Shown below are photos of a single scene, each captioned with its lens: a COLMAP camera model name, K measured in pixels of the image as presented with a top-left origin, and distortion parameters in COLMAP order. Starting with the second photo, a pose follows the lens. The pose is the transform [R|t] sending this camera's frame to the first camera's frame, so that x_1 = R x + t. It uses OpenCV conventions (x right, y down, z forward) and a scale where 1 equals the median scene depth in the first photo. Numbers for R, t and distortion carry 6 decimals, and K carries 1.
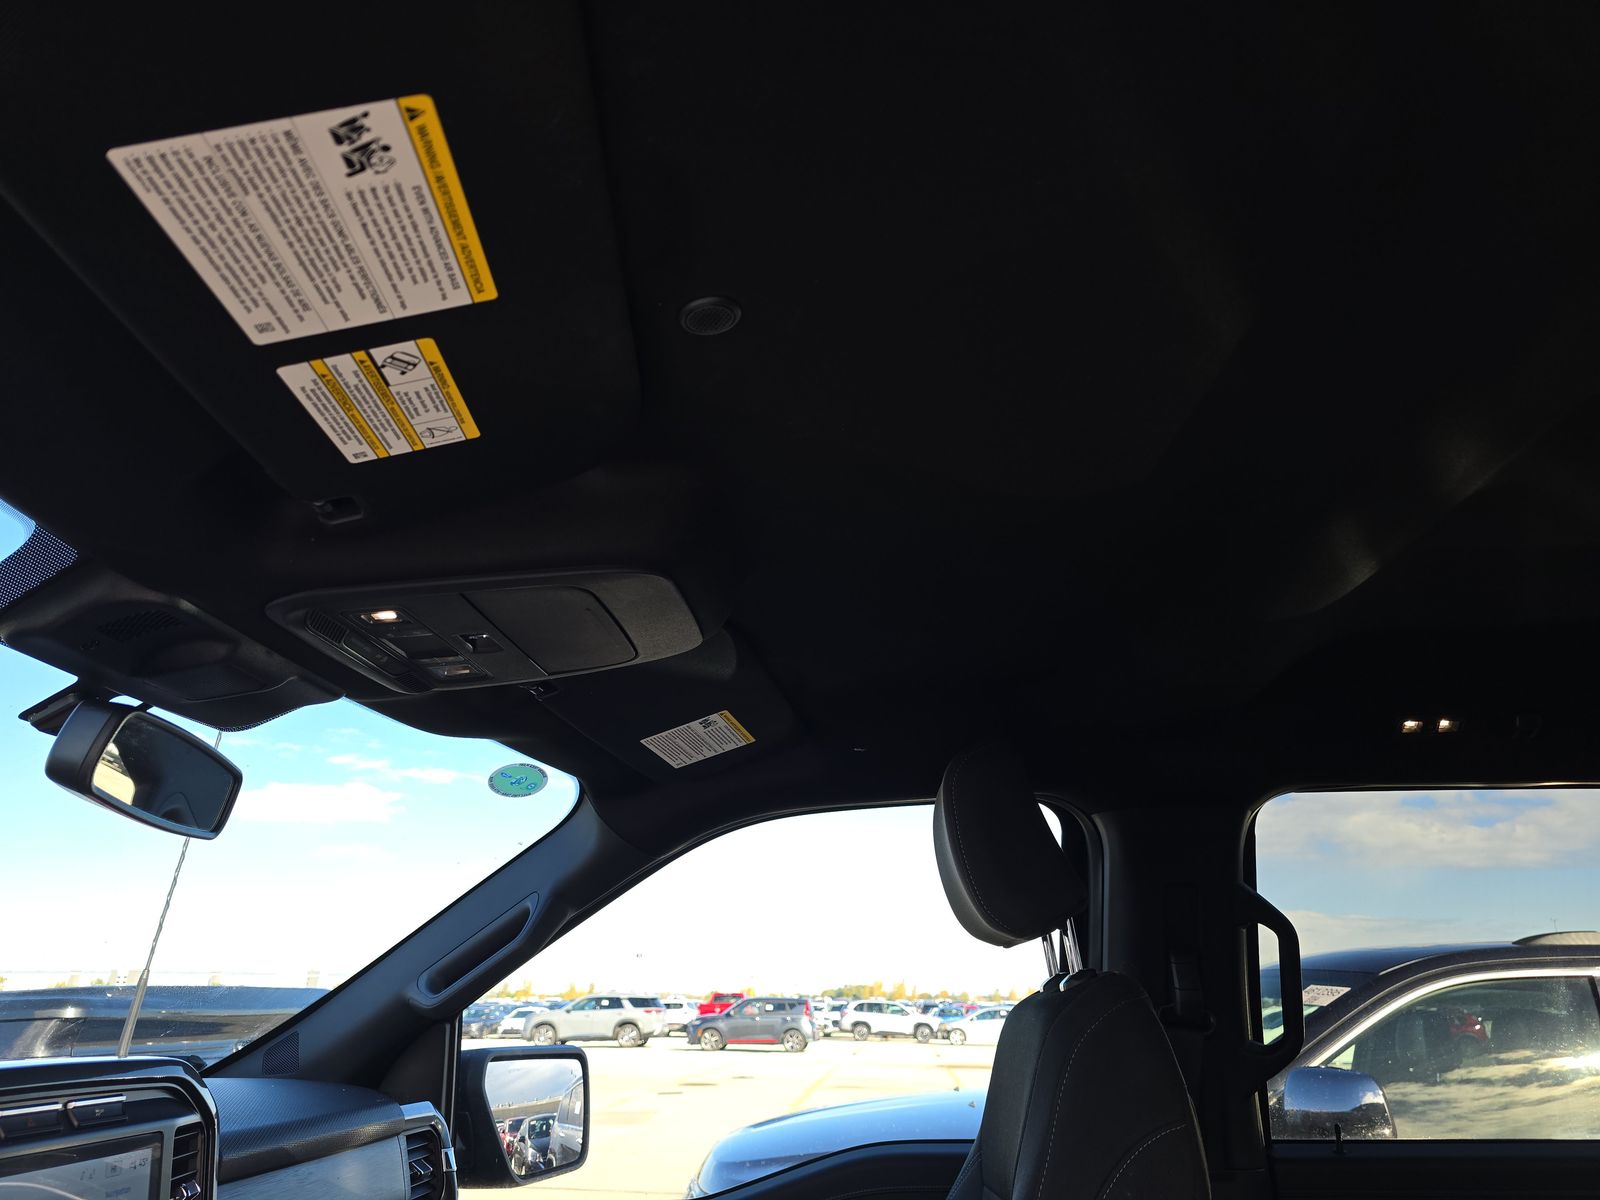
lens RADIAL K [[1115.3, 0, 800.9], [0, 1115.3, 598.5], [0, 0, 1]] dist [0.023381, -0.021032]
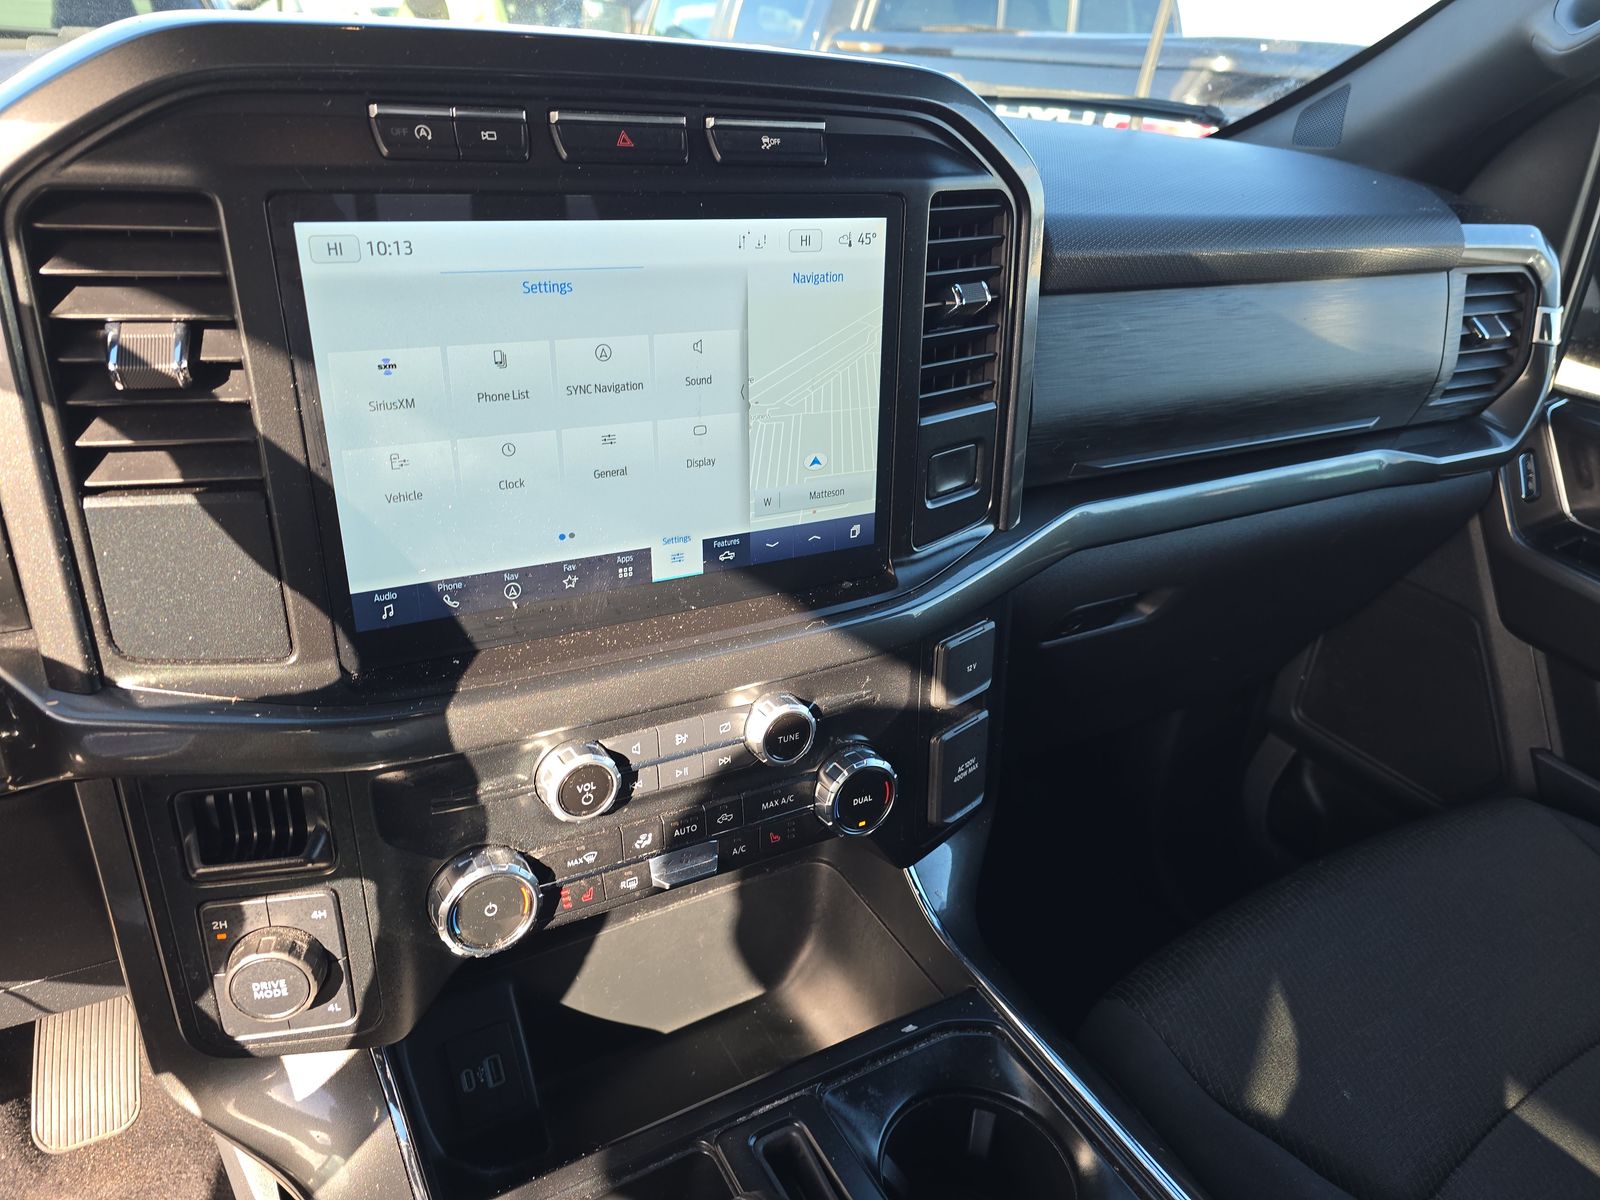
lens RADIAL K [[1115.3, 0, 797.8], [0, 1115.3, 591.5], [0, 0, 1]] dist [0.023381, -0.021032]
pose [[0.577075, 0.405711, -0.708790, -0.061115], [0.201797, 0.770134, 0.605121, 0.166322], [0.791367, -0.492232, 0.362554, 0.396572]]
